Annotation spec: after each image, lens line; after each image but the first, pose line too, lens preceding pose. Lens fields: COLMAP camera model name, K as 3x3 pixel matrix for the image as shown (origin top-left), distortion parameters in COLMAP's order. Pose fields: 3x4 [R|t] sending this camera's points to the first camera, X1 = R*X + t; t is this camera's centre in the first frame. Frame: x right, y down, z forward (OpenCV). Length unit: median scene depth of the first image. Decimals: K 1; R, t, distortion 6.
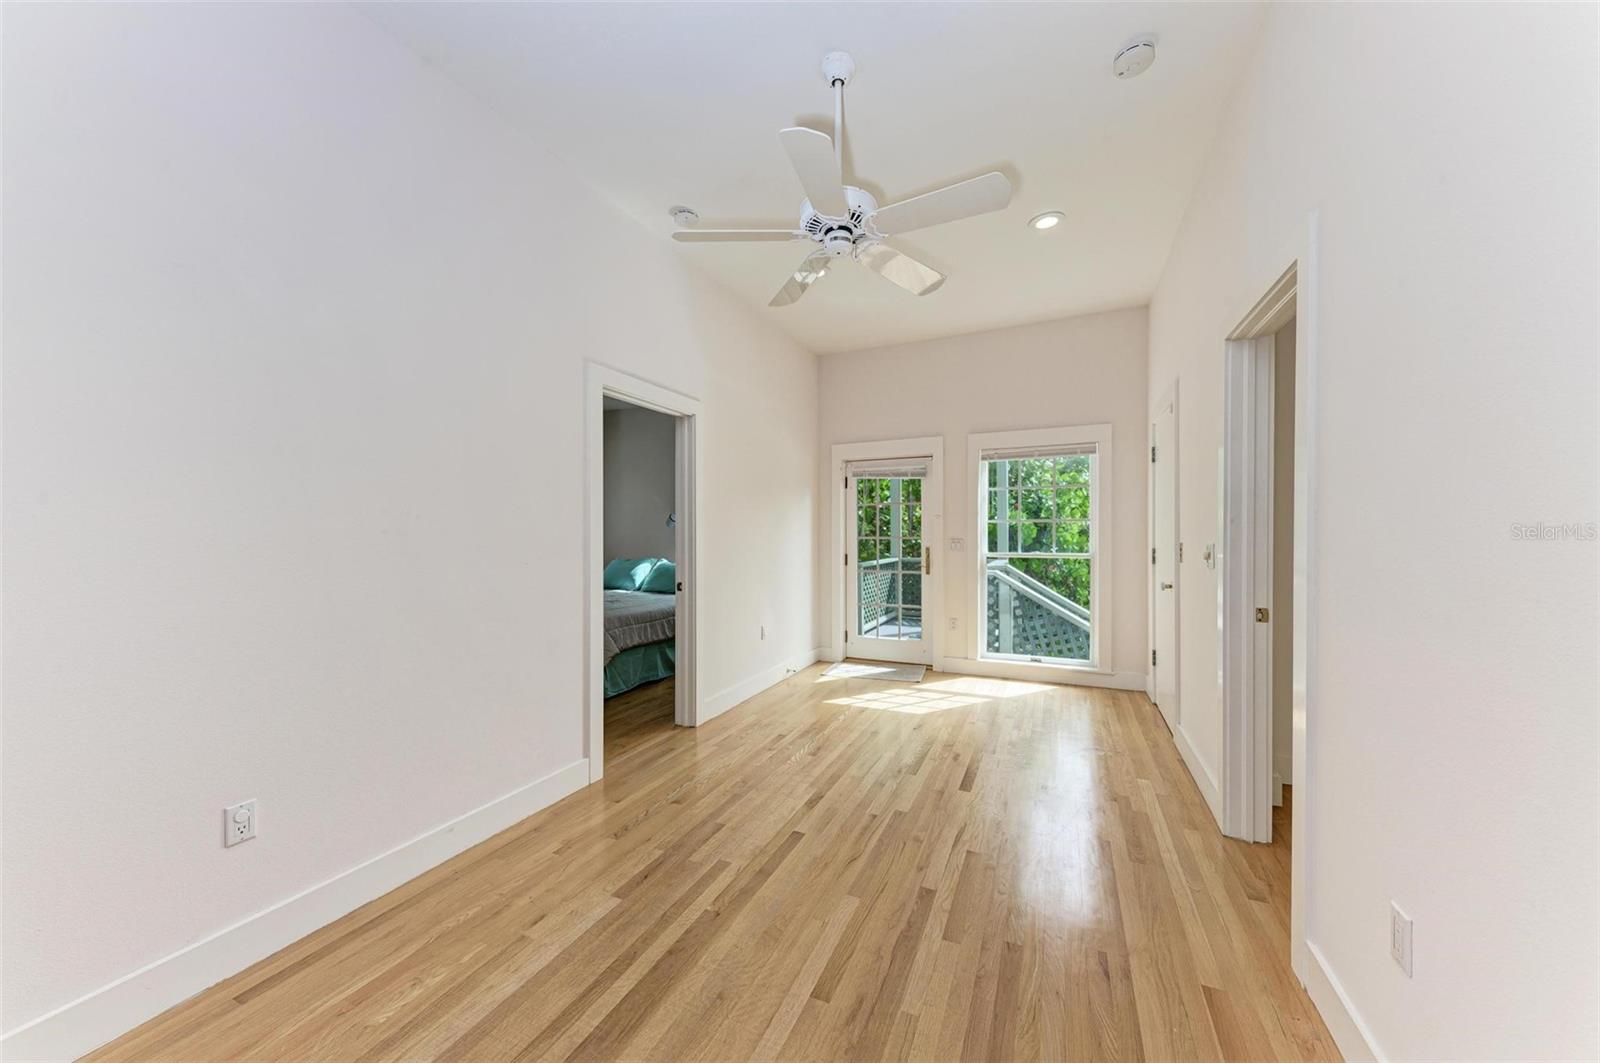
lens RADIAL K [[588.1, 0, 795.4], [0, 588.1, 546.2], [0, 0, 1]] dist [0.000165, 0.000003]
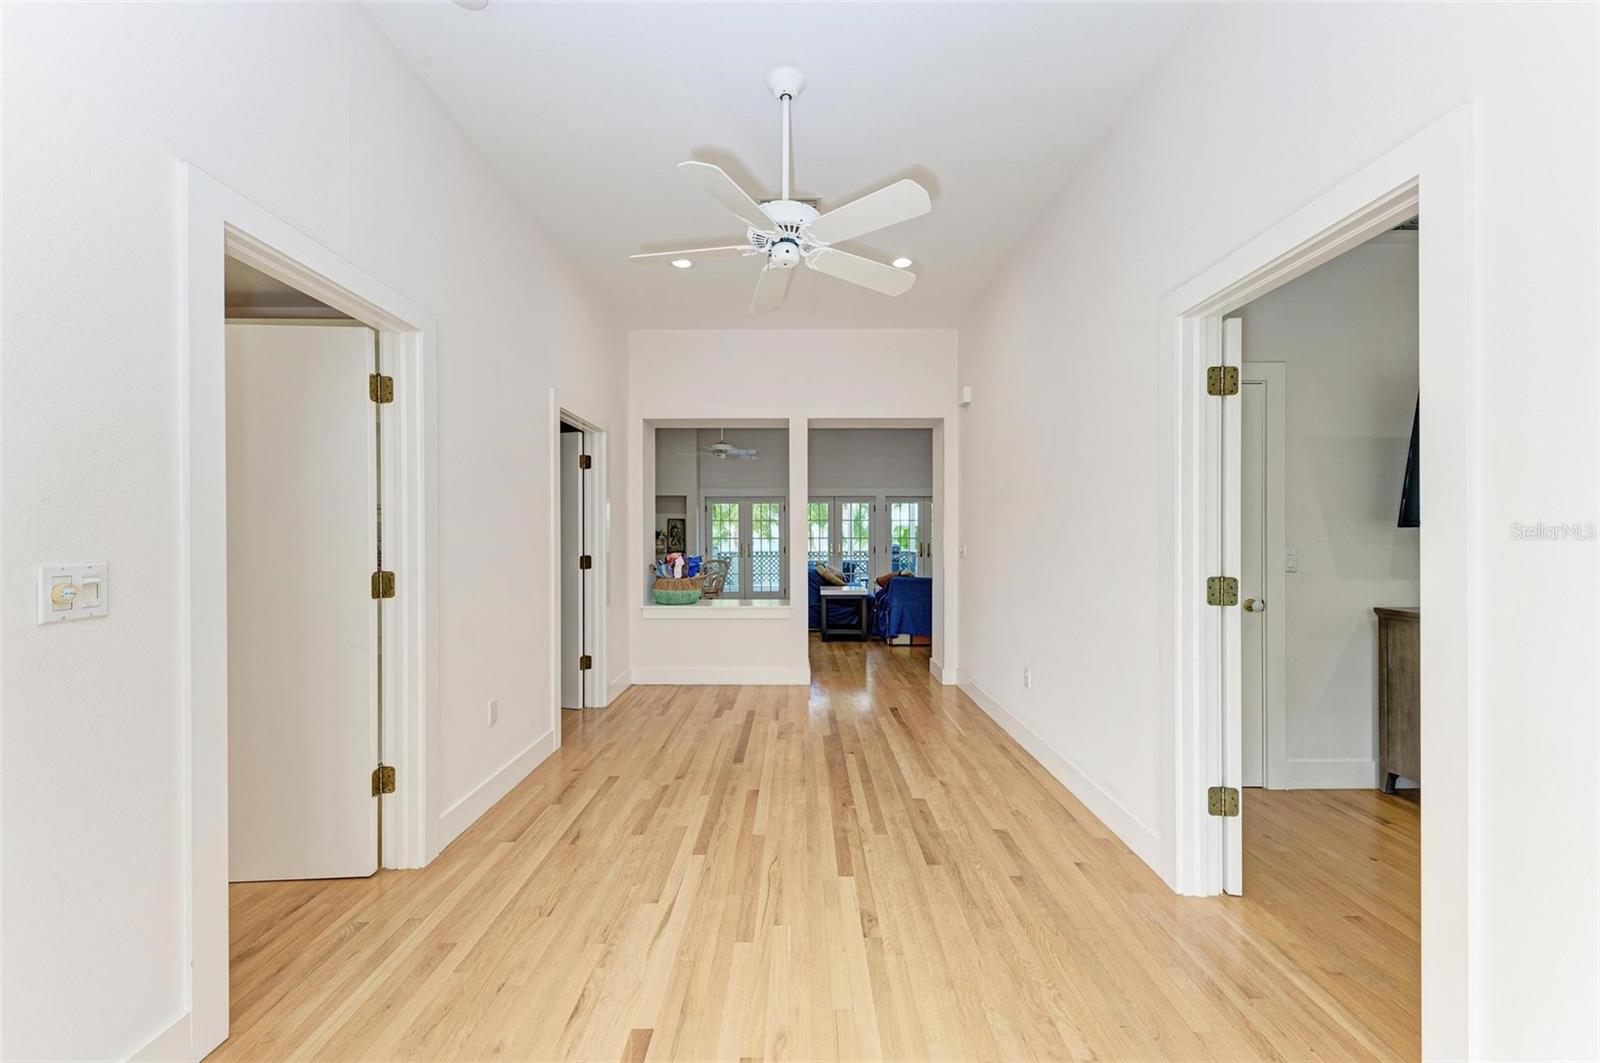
lens RADIAL K [[634.1, 0, 800.9], [0, 634.1, 536.4], [0, 0, 1]] dist [0.010466, -0.000224]
pose [[-0.916359, 0.005620, -0.400319, 0.516188], [-0.001866, 0.999831, 0.018307, -0.046656], [0.400354, 0.017523, -0.916193, 2.117430]]
